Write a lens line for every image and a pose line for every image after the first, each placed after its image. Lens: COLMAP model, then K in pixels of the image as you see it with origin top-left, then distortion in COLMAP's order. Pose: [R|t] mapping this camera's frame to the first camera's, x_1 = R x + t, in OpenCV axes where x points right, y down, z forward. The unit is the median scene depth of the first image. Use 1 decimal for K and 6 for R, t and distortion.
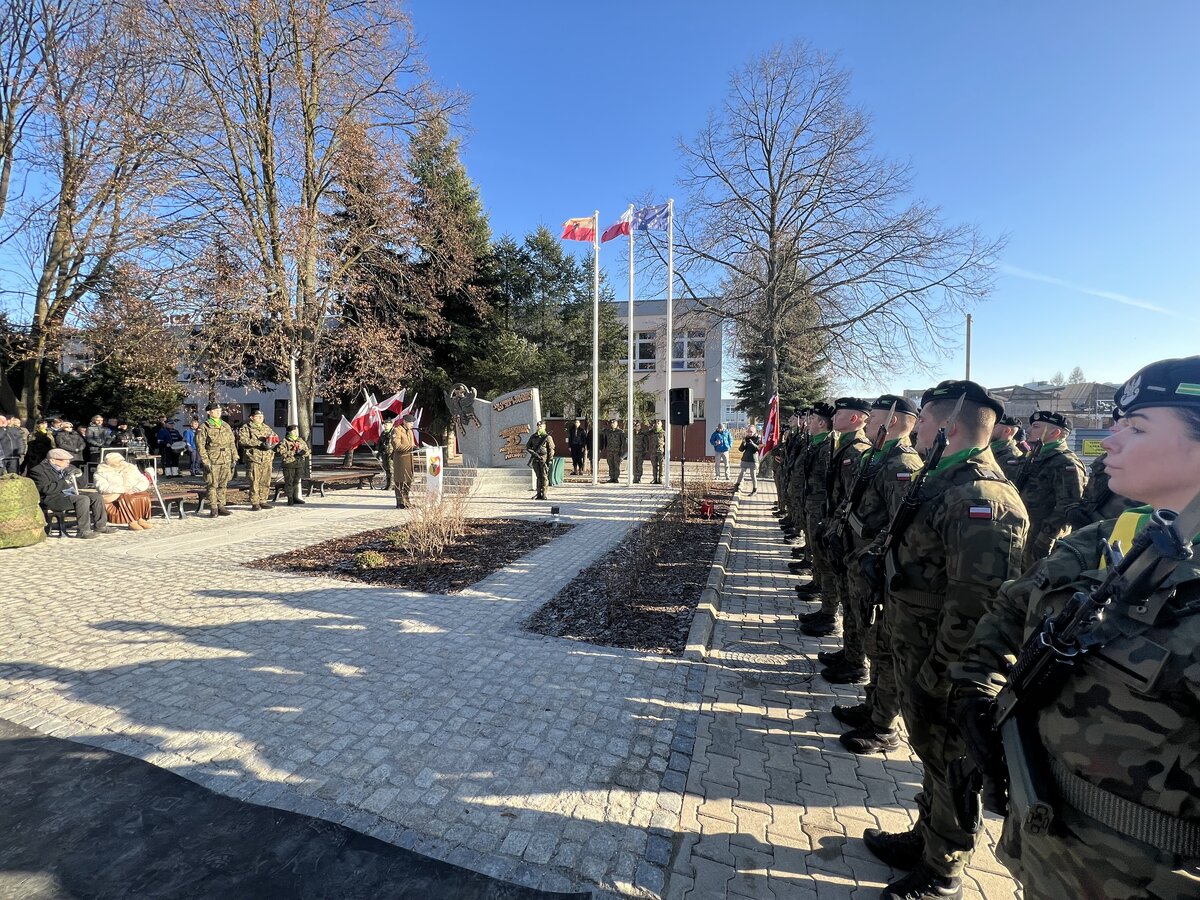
lens RADIAL K [[480.4, 0, 600.0], [0, 480.4, 450.0], [0, 0, 1]] dist [-0.002430, -0.000562]
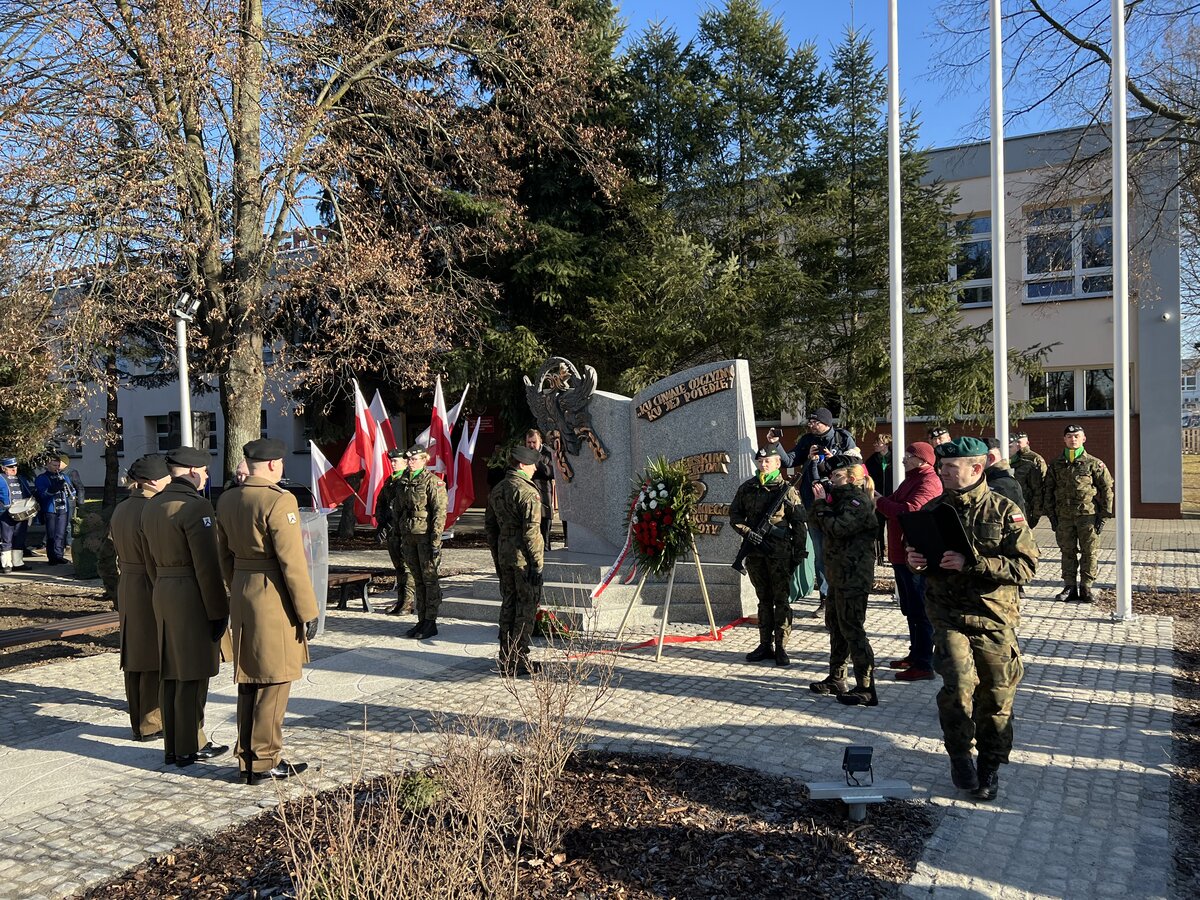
lens RADIAL K [[896.3, 0, 600.0], [0, 896.3, 450.0], [0, 0, 1]] dist [0.074861, -0.092554]
pose [[0.967294, -0.025726, -0.252349, -0.059846], [0.017613, 0.999254, -0.034358, -0.029203], [0.253044, 0.028789, 0.967026, 0.248279]]
